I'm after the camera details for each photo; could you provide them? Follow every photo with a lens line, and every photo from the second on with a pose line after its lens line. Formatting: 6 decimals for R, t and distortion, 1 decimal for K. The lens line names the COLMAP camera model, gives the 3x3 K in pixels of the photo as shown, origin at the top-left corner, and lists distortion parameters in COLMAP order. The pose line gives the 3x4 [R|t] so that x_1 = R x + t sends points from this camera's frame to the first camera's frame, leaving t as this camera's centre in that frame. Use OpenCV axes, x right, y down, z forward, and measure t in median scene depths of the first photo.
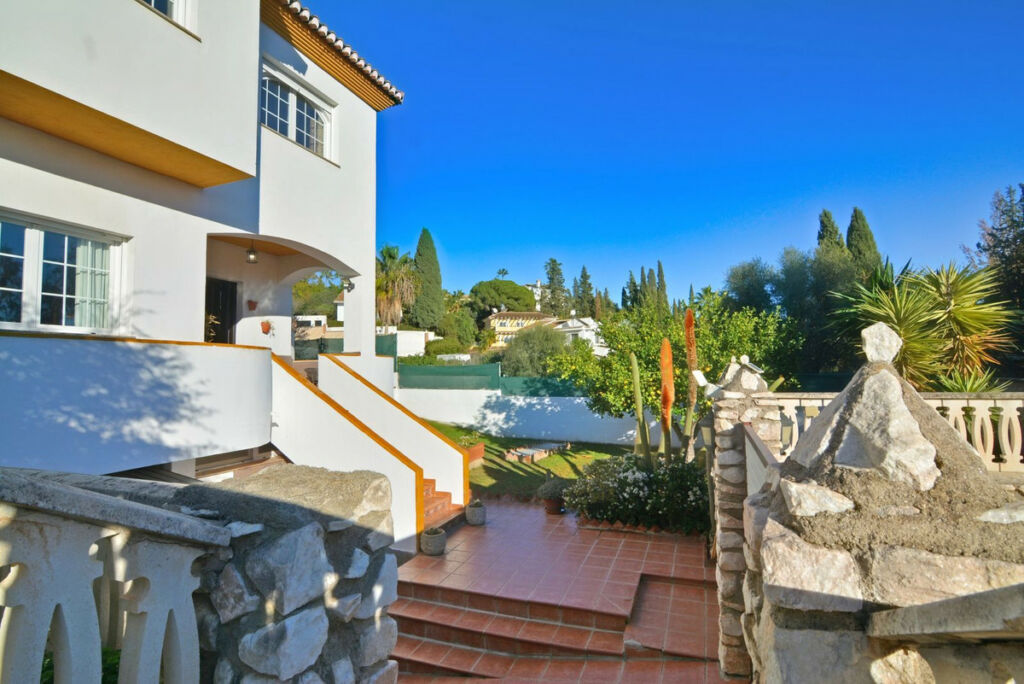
lens RADIAL K [[512.6, 0, 512.0], [0, 512.6, 342.0], [0, 0, 1]] dist [-0.003381, 0.001489]
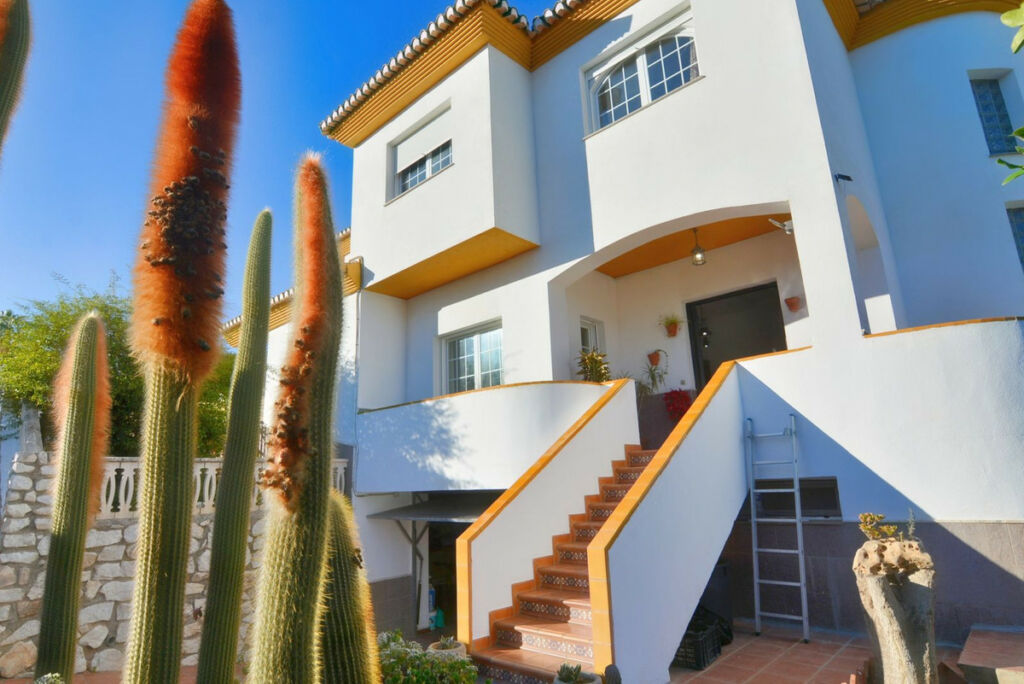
lens RADIAL K [[566.6, 0, 506.7], [0, 566.6, 341.4], [0, 0, 1]] dist [-0.032087, 0.011200]
pose [[-0.400974, -0.184939, -0.897227, 0.364905], [0.096291, 0.965477, -0.242039, 0.140978], [0.911015, -0.183446, -0.369324, 1.050110]]
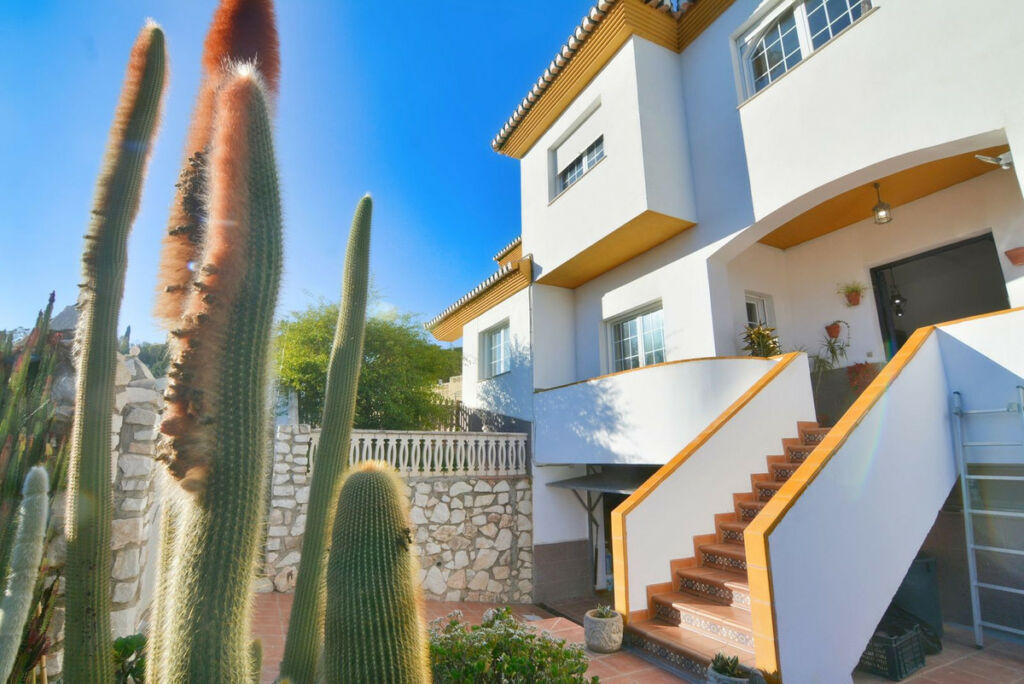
lens RADIAL K [[501.0, 0, 508.3], [0, 501.0, 340.2], [0, 0, 1]] dist [-0.031484, 0.009769]
pose [[-0.686867, -0.141520, -0.712871, 0.308082], [0.060383, 0.966355, -0.250022, 0.141672], [0.724270, -0.214777, -0.655213, 1.057094]]
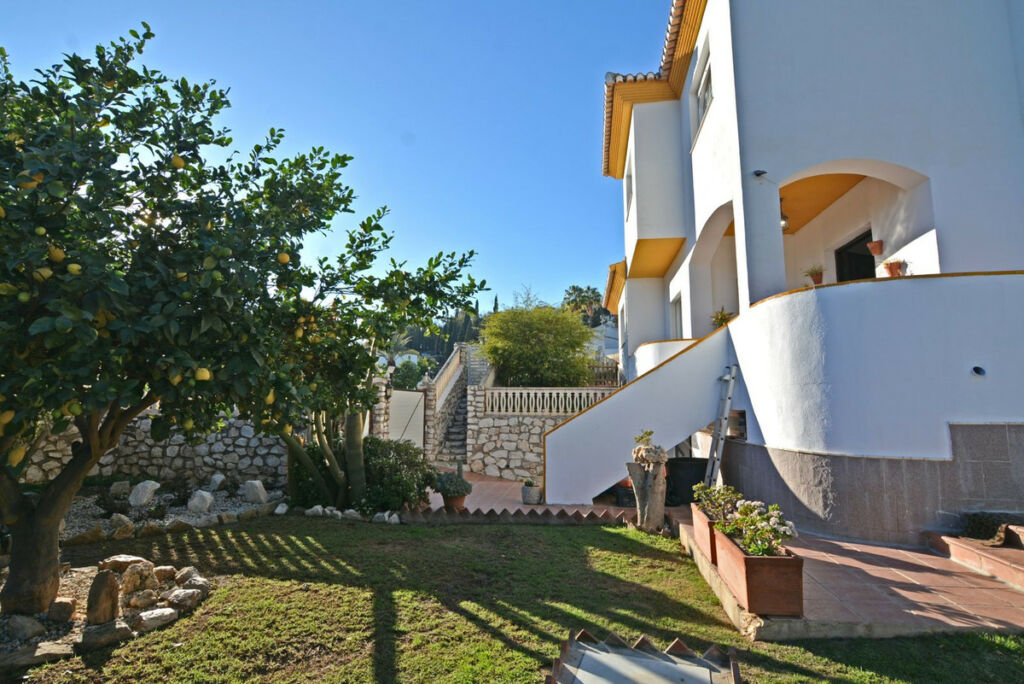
lens RADIAL K [[512.6, 0, 512.0], [0, 512.6, 342.0], [0, 0, 1]] dist [-0.003381, 0.001489]
pose [[-0.979112, -0.009941, -0.203079, 0.150204], [0.025799, 0.984657, -0.172585, 0.190908], [0.201679, -0.174219, -0.963833, 1.787006]]
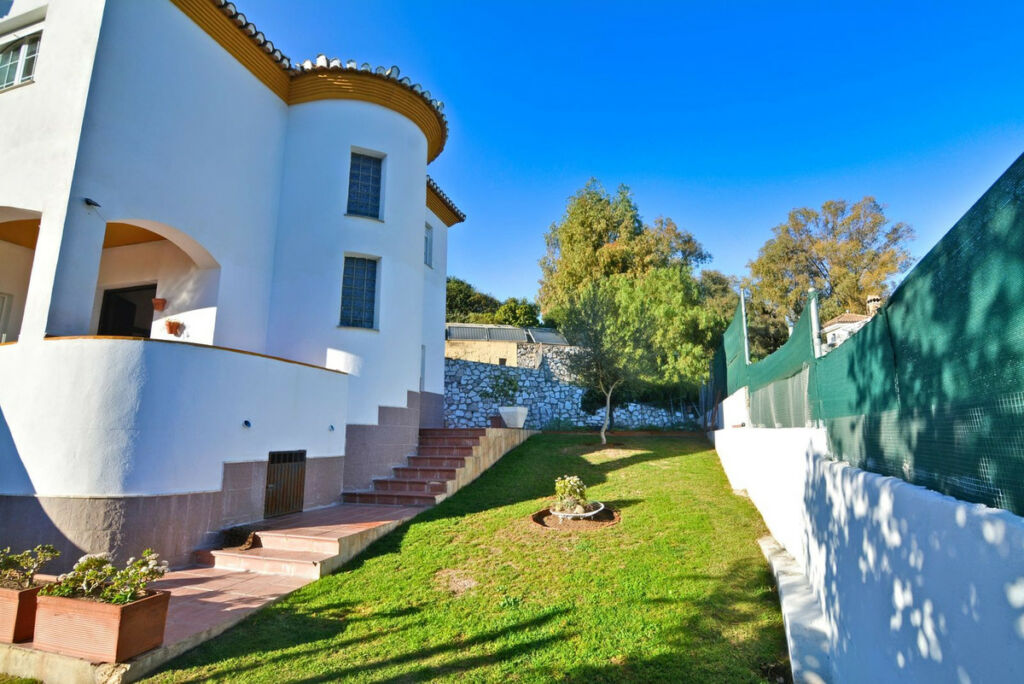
lens RADIAL K [[501.0, 0, 508.3], [0, 501.0, 340.2], [0, 0, 1]] dist [-0.031484, 0.009769]
pose [[0.046792, -0.173342, -0.983749, 0.310410], [0.056186, 0.983726, -0.170666, 0.167828], [0.997323, -0.047288, 0.055770, 1.716521]]
